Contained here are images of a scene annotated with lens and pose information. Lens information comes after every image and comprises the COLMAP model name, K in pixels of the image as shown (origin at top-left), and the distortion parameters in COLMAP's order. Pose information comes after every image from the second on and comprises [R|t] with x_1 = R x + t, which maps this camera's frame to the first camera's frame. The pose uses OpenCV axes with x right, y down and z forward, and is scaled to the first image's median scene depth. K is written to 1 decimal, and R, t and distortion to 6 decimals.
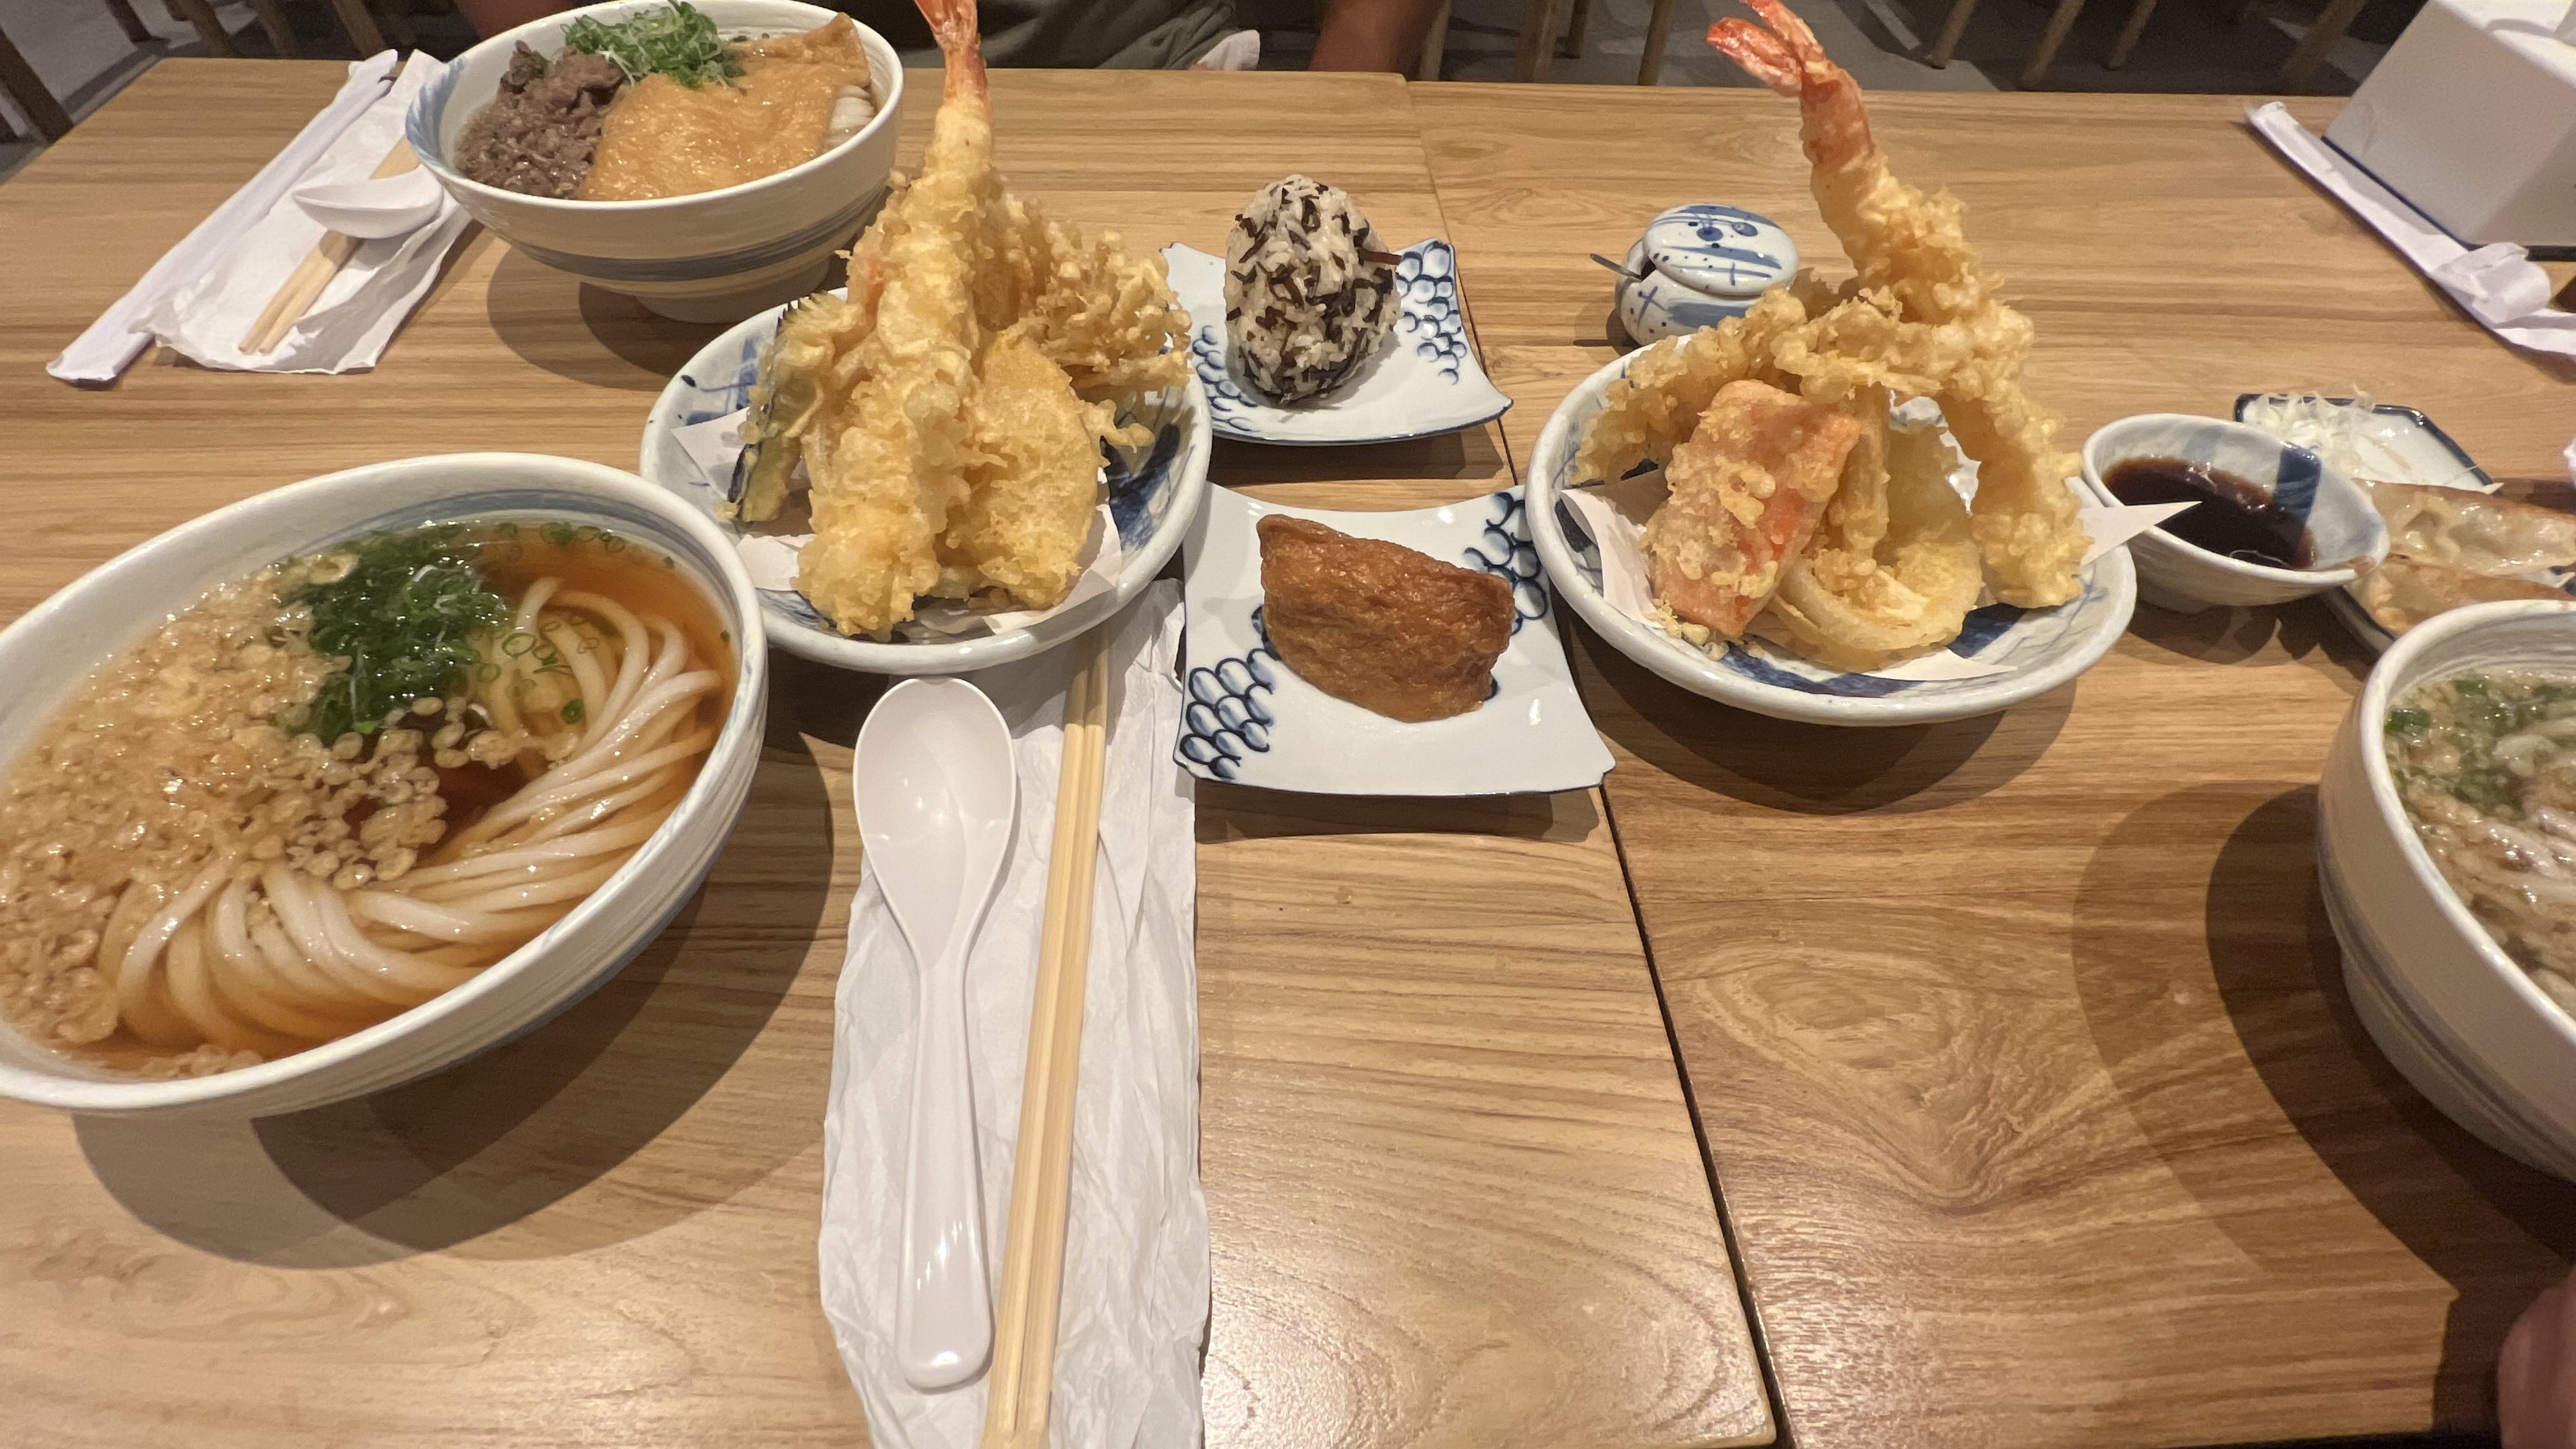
lens RADIAL K [[1147.0, 0, 1289.9], [0, 1147.0, 723.8], [0, 0, 1]] dist [-0.001318, 0.001066]
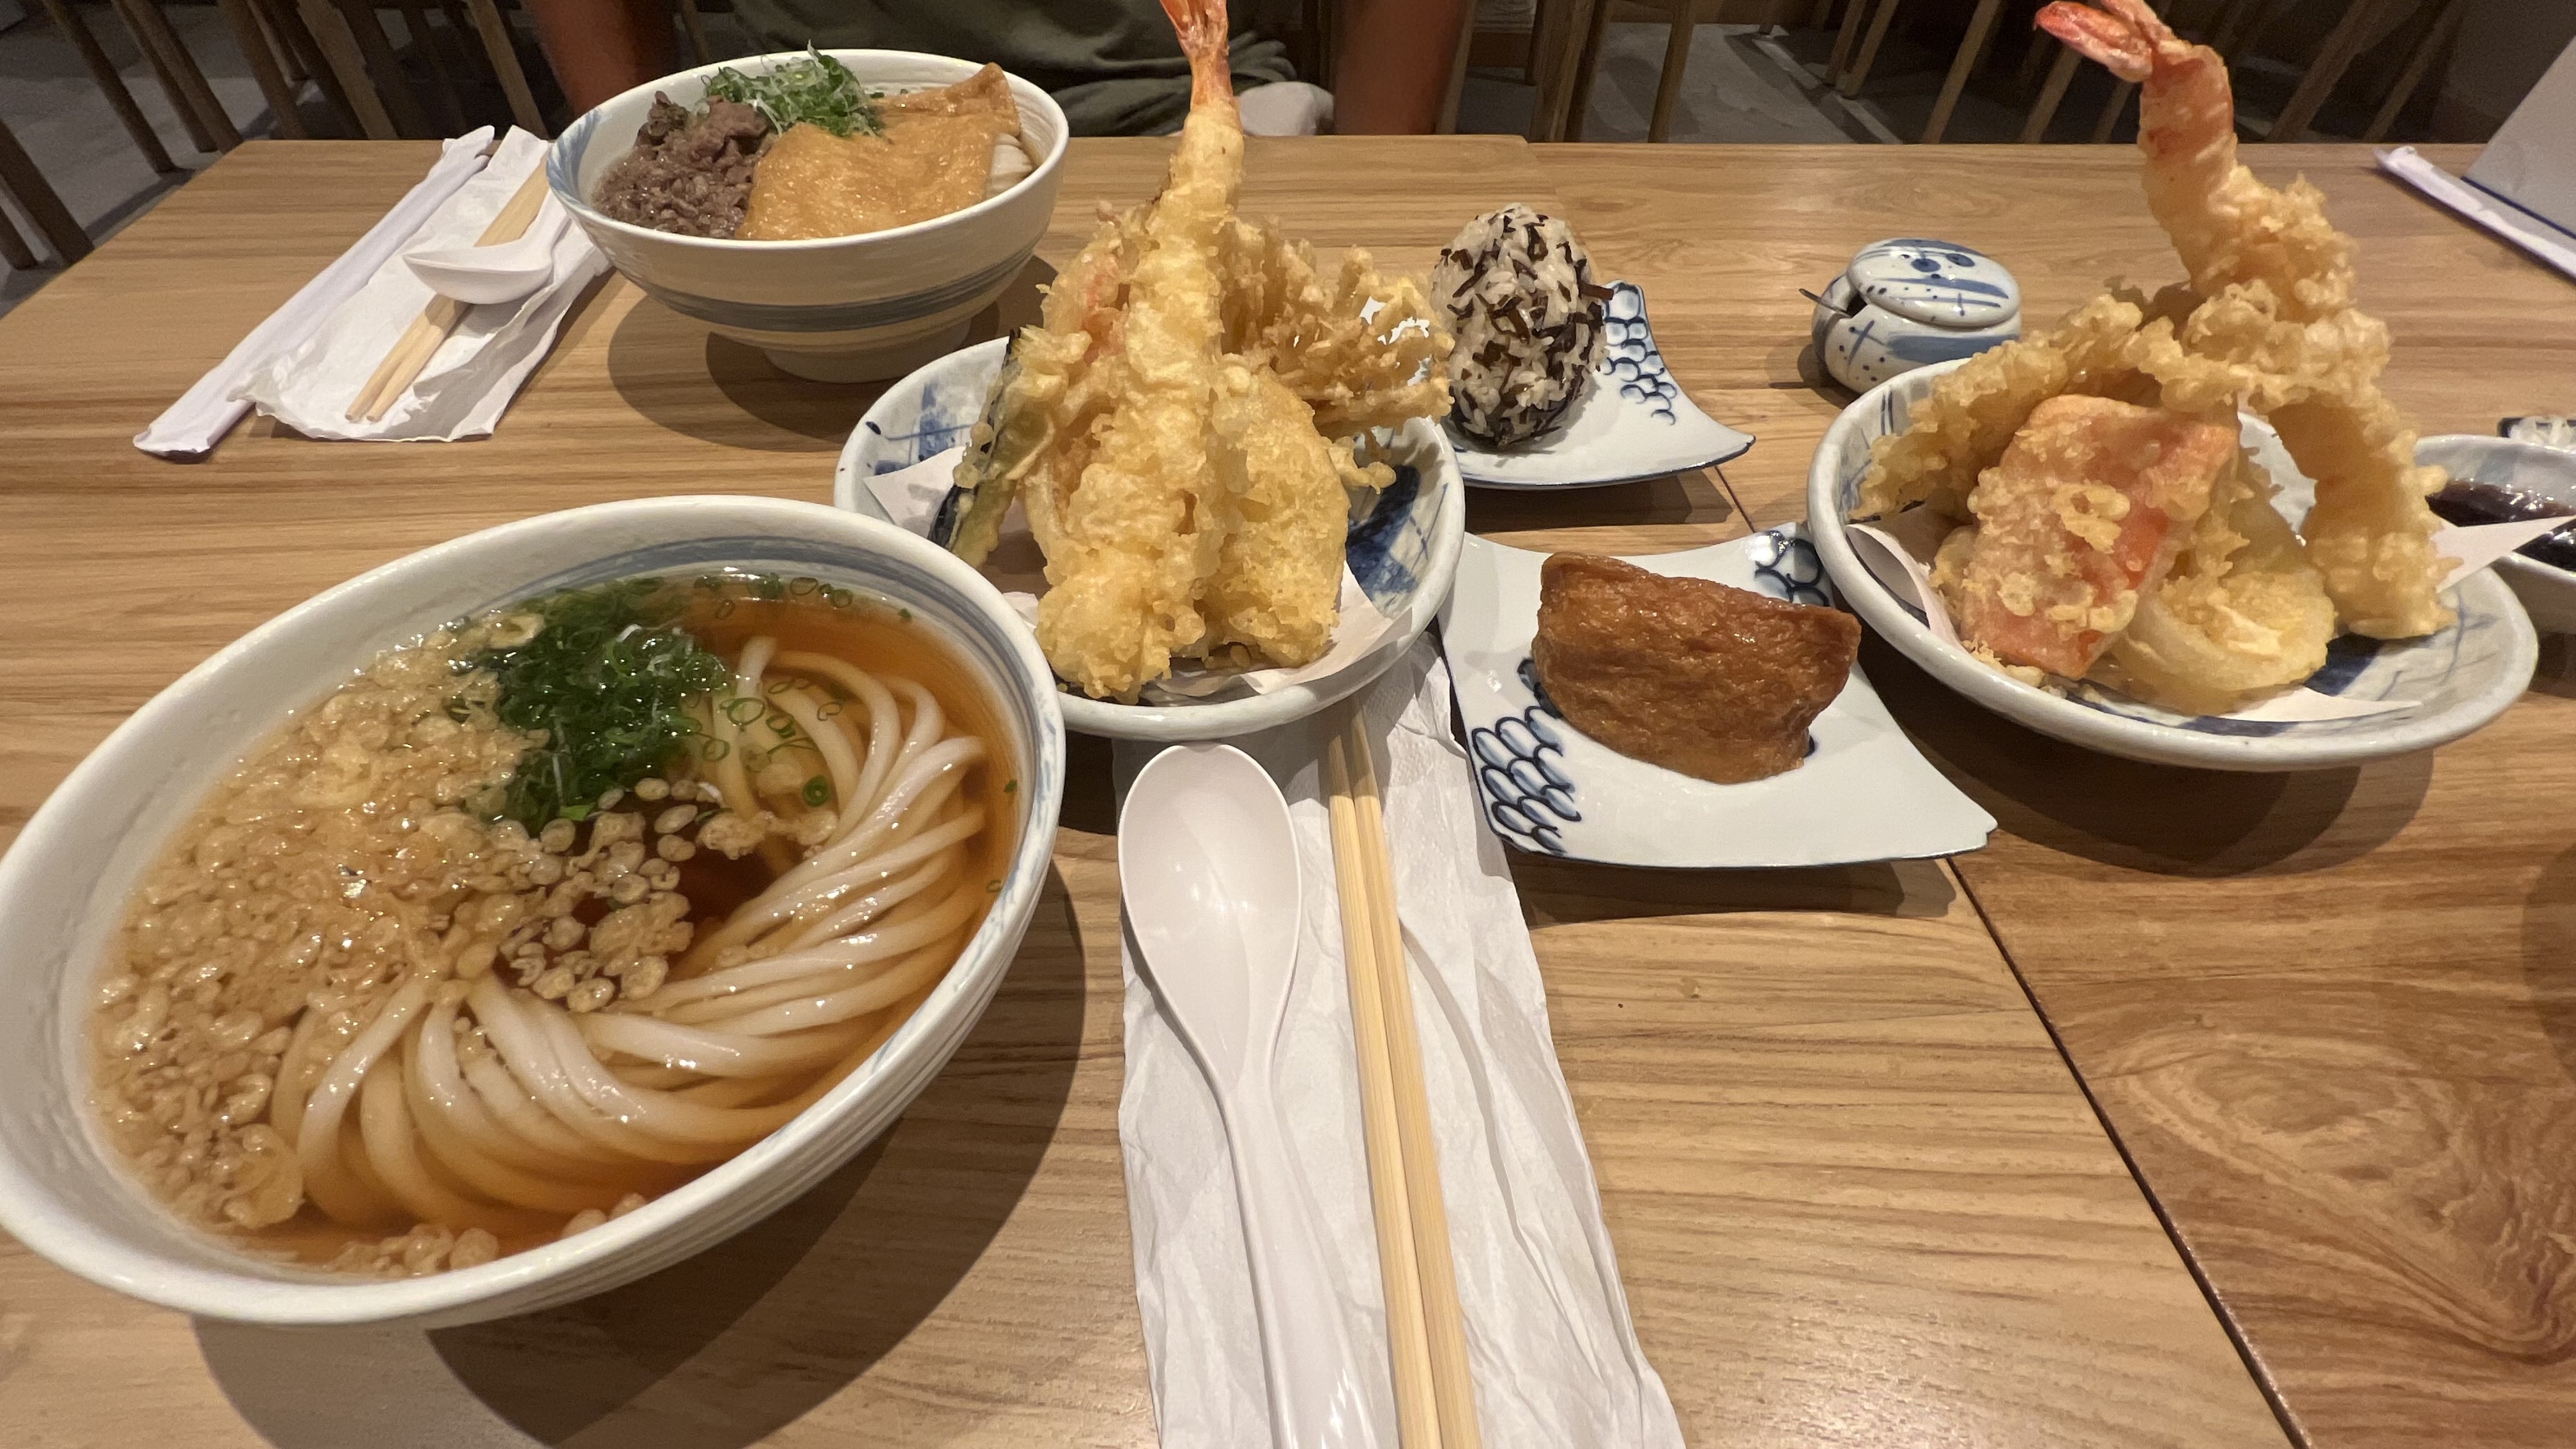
lens RADIAL K [[1147.0, 0, 1288.6], [0, 1147.0, 725.4], [0, 0, 1]] dist [-0.001318, 0.001066]
pose [[0.999570, -0.025736, 0.014043, -0.251566], [0.026820, 0.996156, -0.083388, 0.019202], [-0.011843, 0.083729, 0.996418, 0.138960]]
